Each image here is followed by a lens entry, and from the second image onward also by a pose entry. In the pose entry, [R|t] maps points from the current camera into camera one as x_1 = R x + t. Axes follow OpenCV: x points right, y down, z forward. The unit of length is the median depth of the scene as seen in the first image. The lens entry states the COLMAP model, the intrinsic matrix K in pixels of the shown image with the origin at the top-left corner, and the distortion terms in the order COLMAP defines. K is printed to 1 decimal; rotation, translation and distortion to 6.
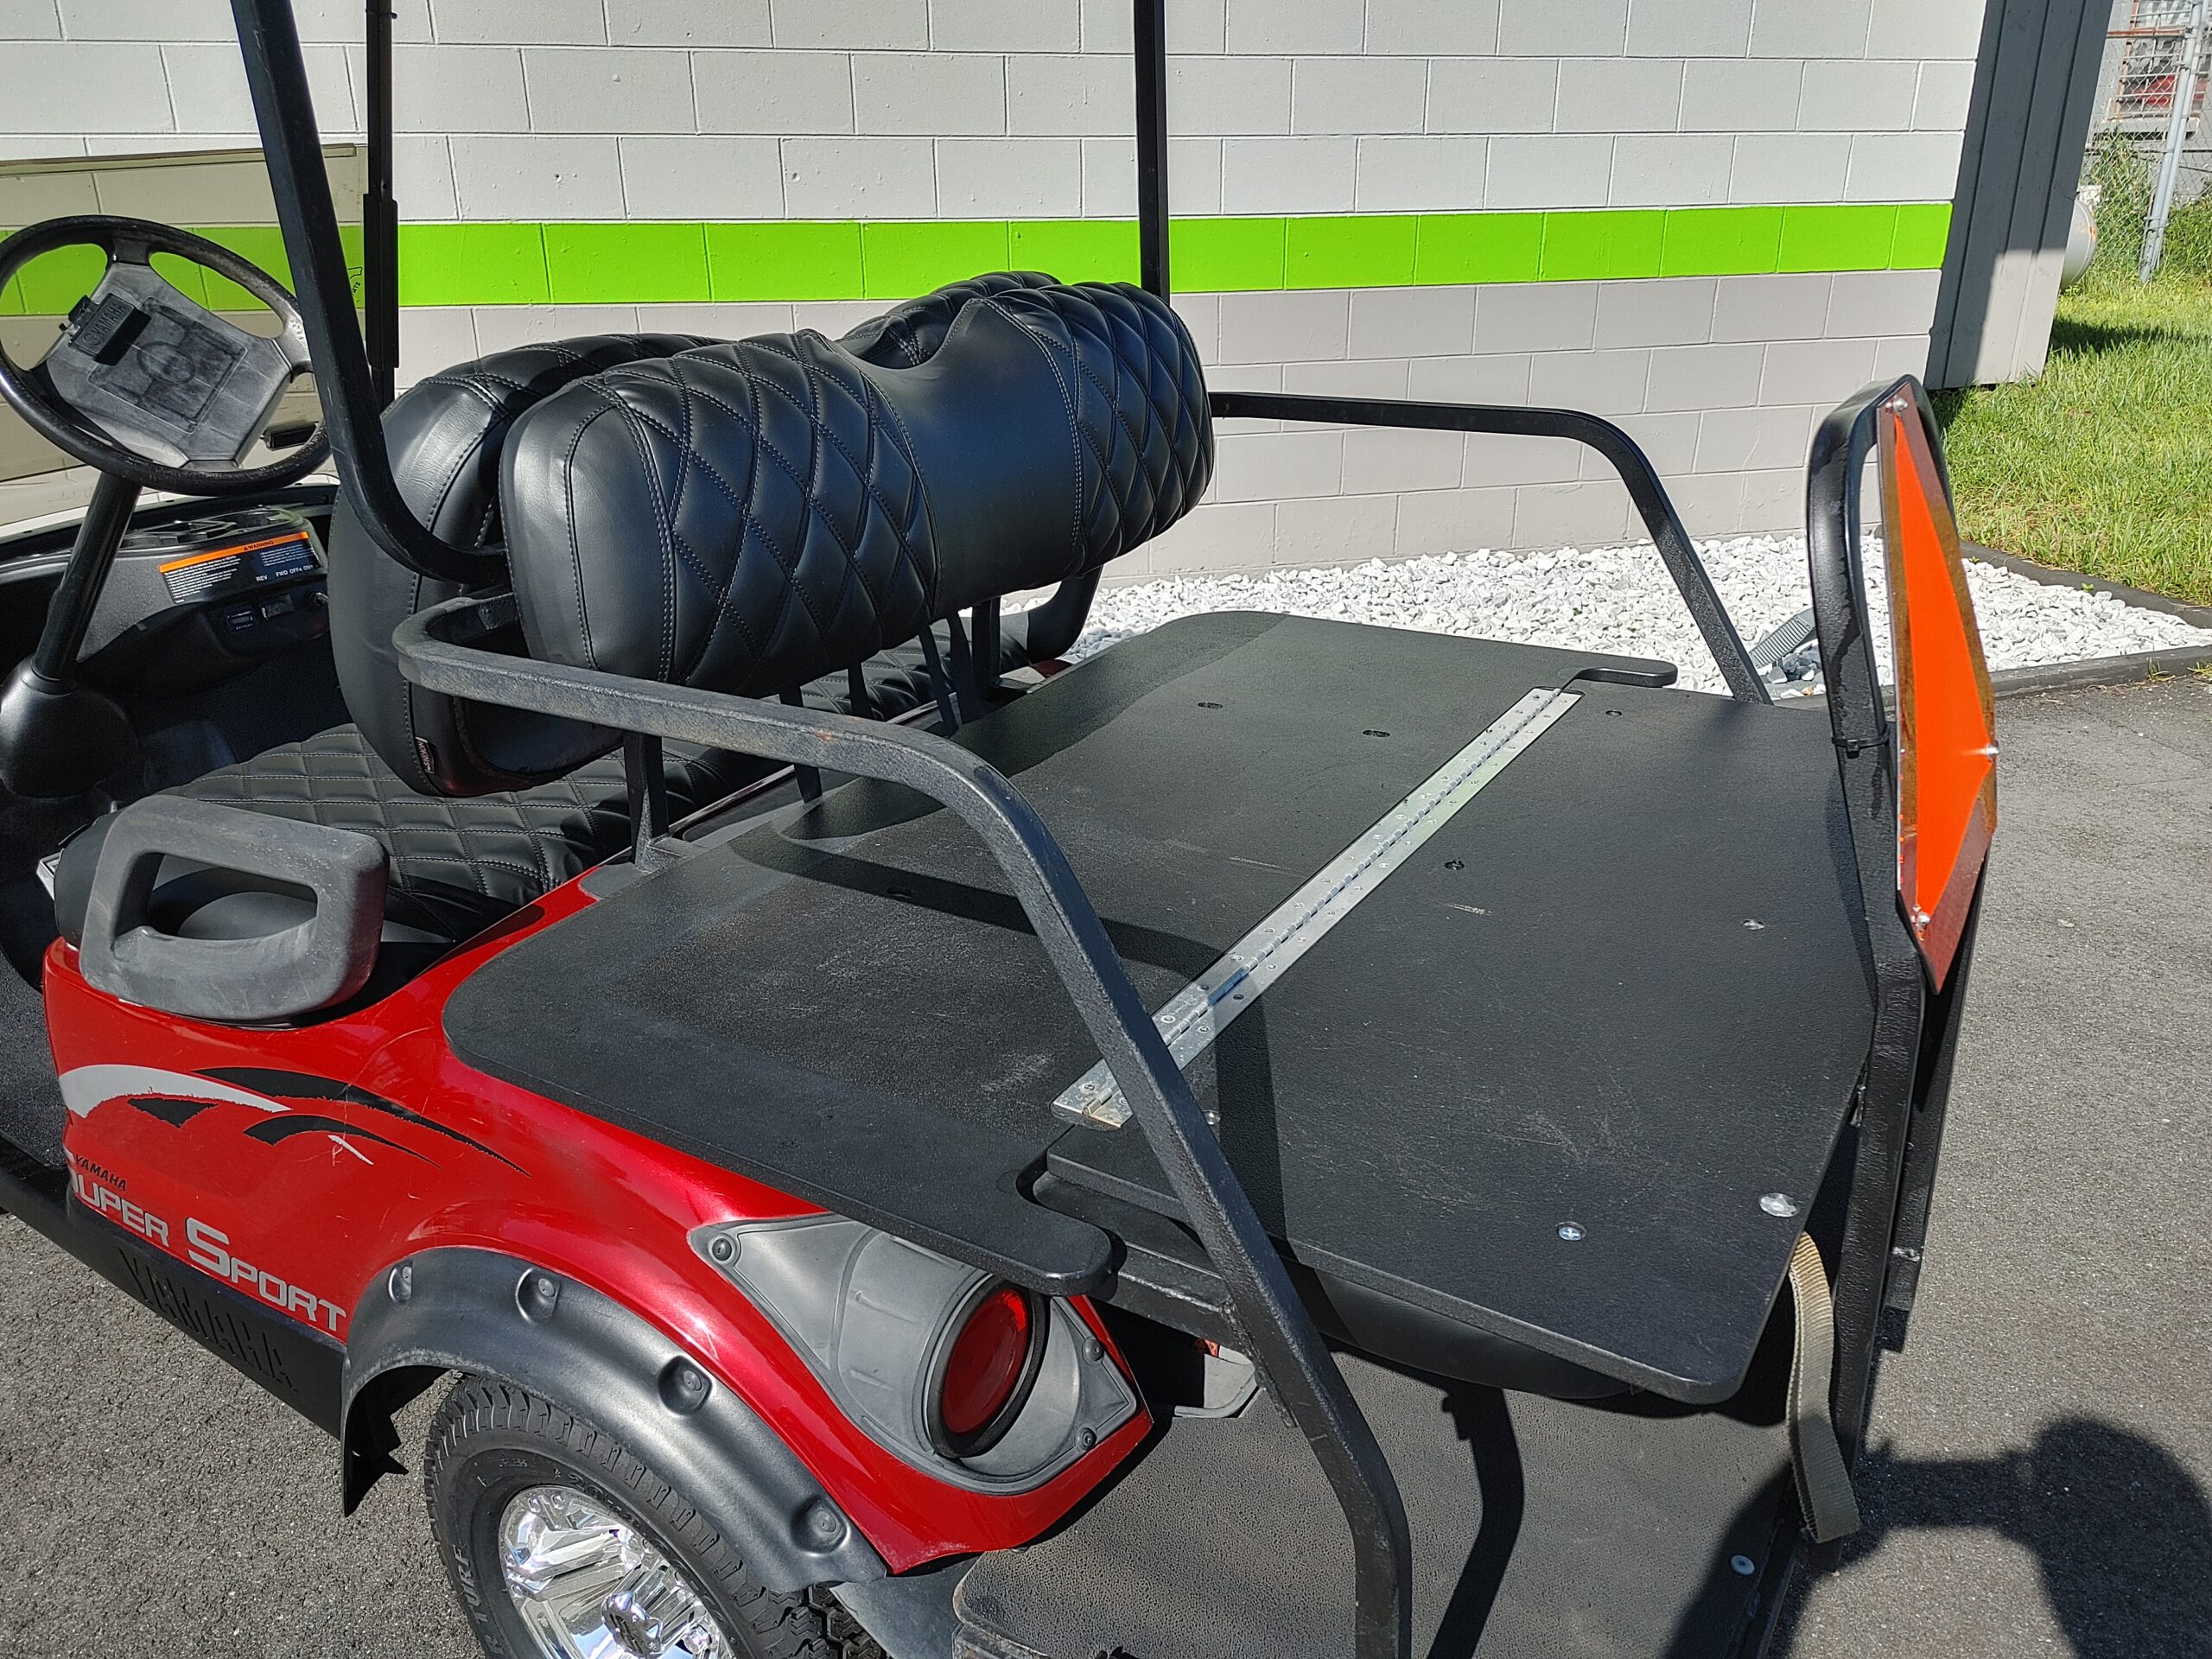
lens RADIAL K [[1662.8, 0, 1106.0], [0, 1662.8, 829.5], [0, 0, 1]] dist [0.101142, -0.142708]
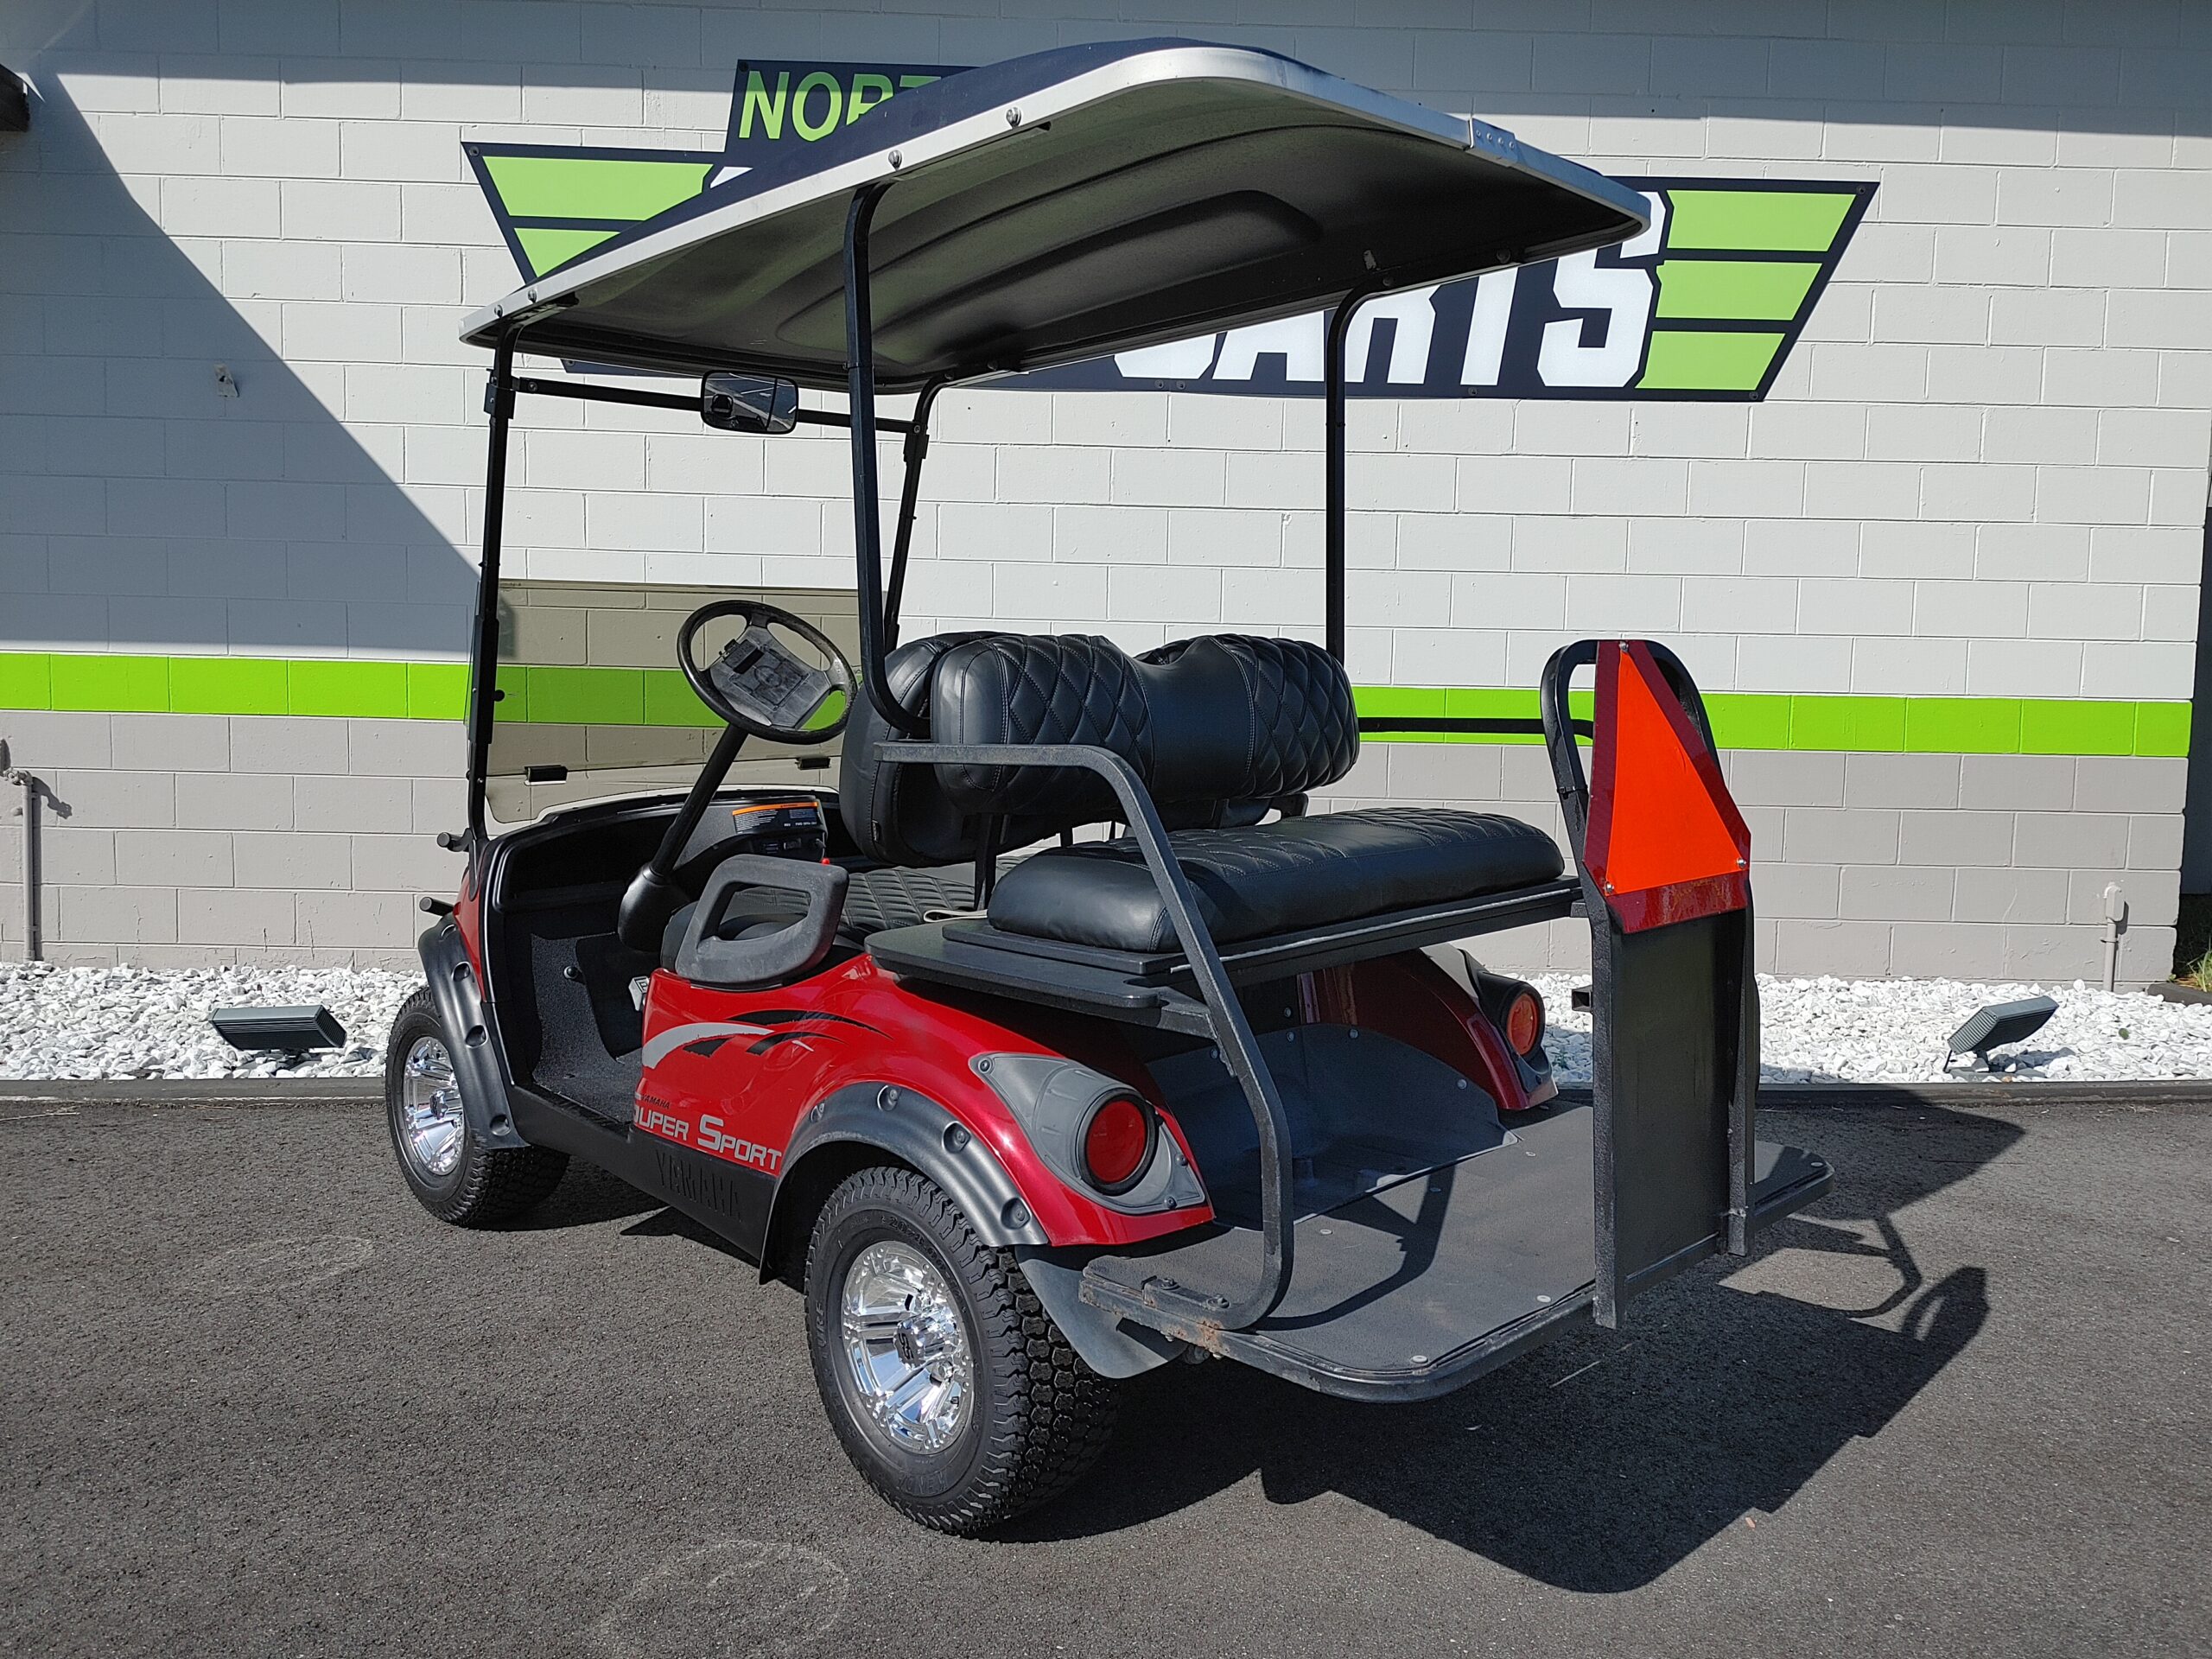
lens RADIAL K [[1662.8, 0, 1106.0], [0, 1662.8, 829.5], [0, 0, 1]] dist [0.101142, -0.142708]
pose [[0.969697, 0.042487, -0.240588, 0.267915], [-0.113202, 0.950808, -0.288357, 0.415085], [0.216502, 0.306854, 0.926805, -0.611934]]
